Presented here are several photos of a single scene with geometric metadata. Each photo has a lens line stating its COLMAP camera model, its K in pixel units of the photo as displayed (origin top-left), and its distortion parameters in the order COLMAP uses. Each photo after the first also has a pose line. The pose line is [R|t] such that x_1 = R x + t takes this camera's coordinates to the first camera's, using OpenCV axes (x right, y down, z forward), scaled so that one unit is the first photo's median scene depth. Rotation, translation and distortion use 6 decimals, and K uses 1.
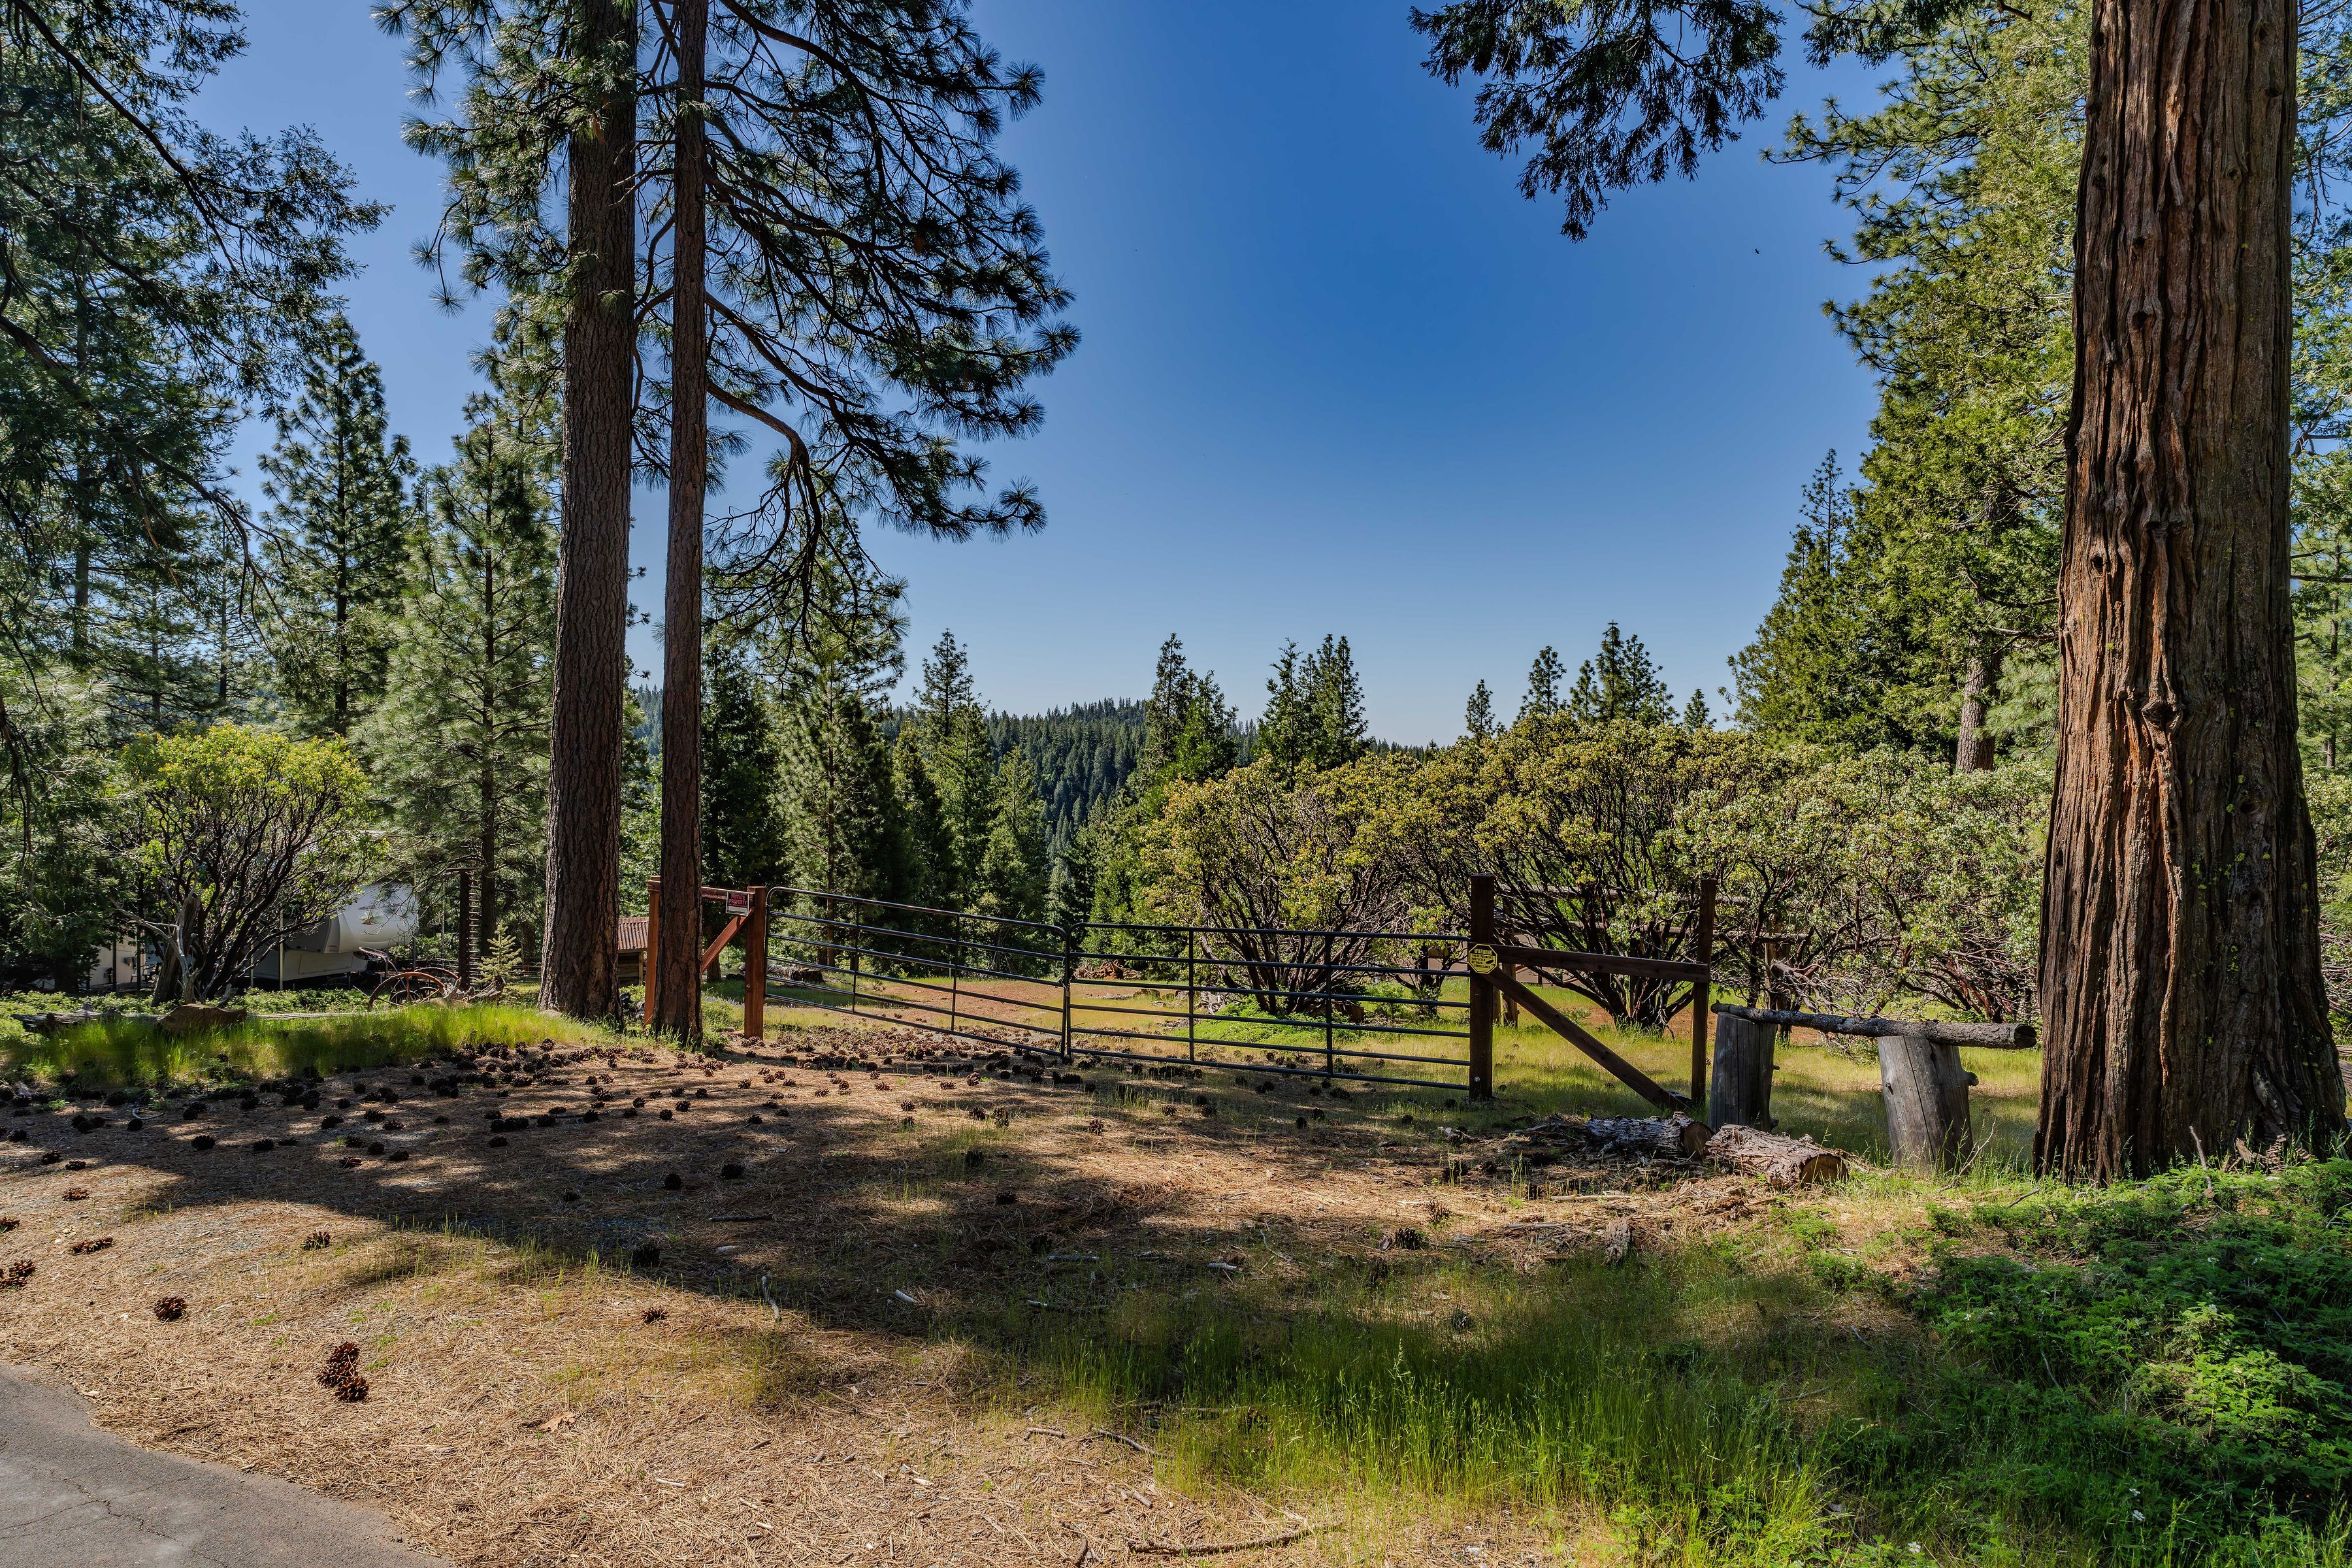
lens RADIAL K [[1350.2, 0, 1177.9], [0, 1350.2, 781.1], [0, 0, 1]] dist [0.002064, 0.000141]
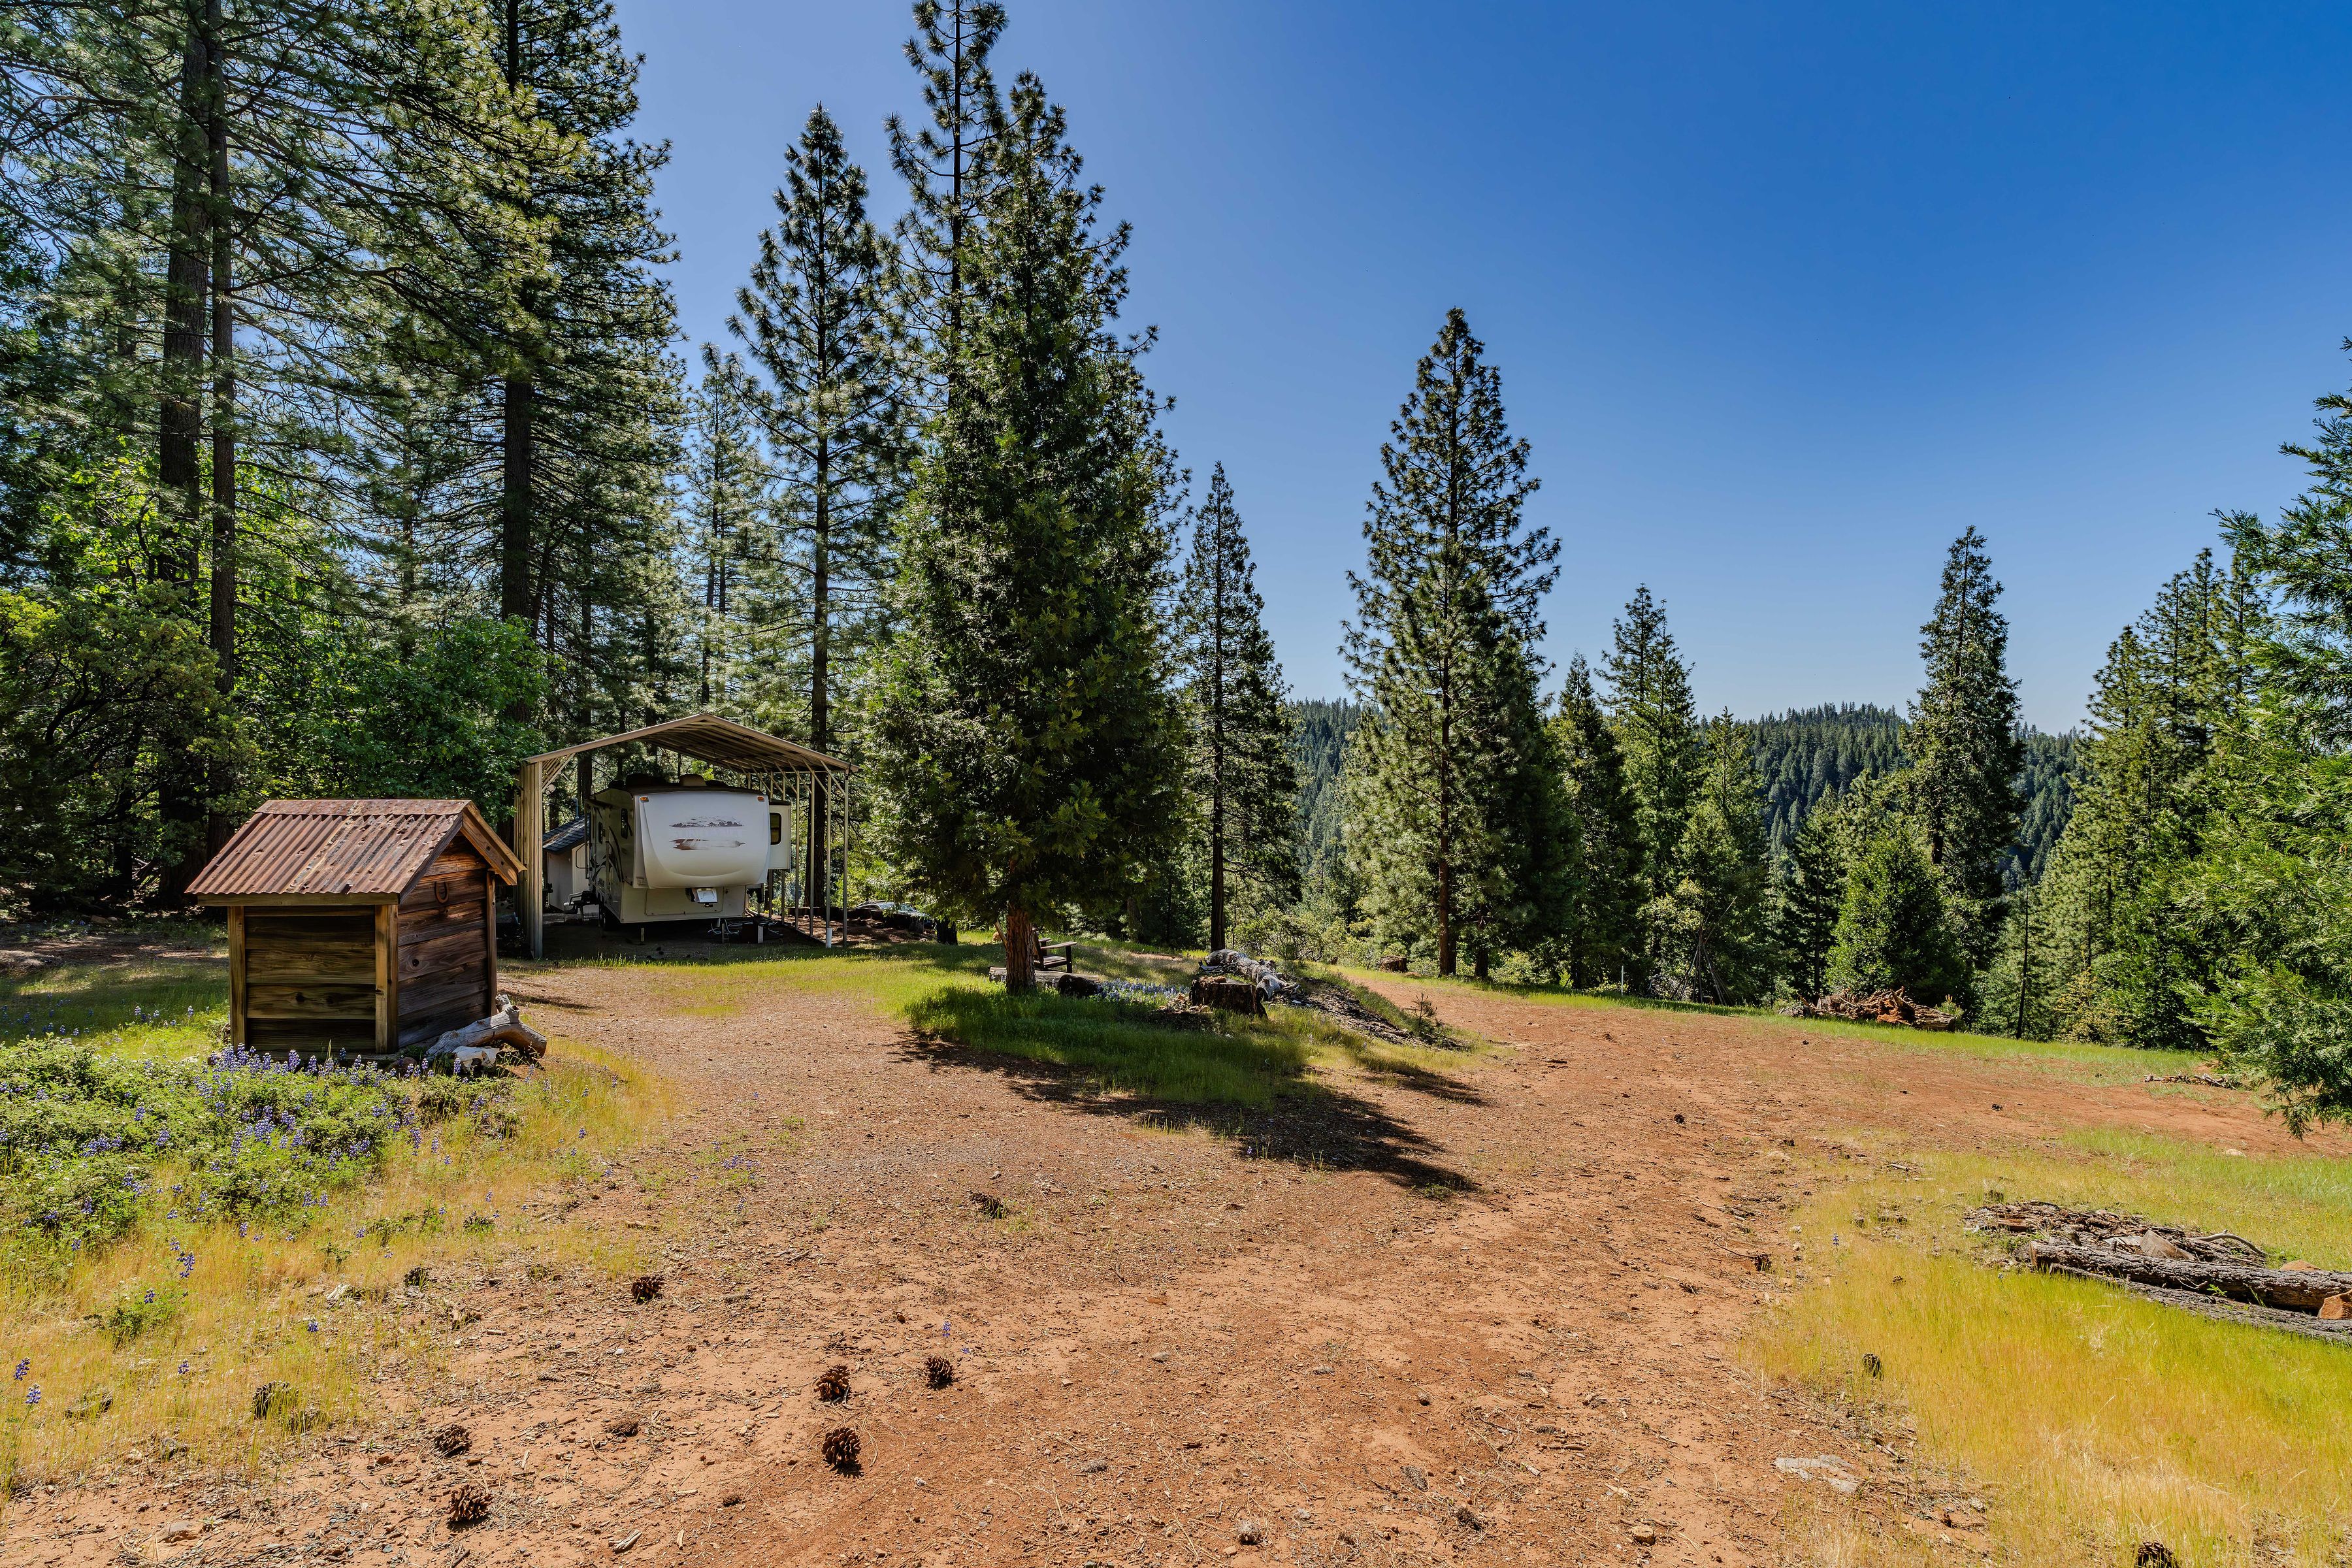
lens RADIAL K [[1194.8, 0, 1176.0], [0, 1194.8, 775.9], [0, 0, 1]] dist [-0.002647, -0.000247]
pose [[0.851822, 0.004622, -0.523811, -0.026762], [-0.008579, 0.999950, -0.005127, 0.025332], [0.523761, 0.008861, 0.851819, 0.223761]]
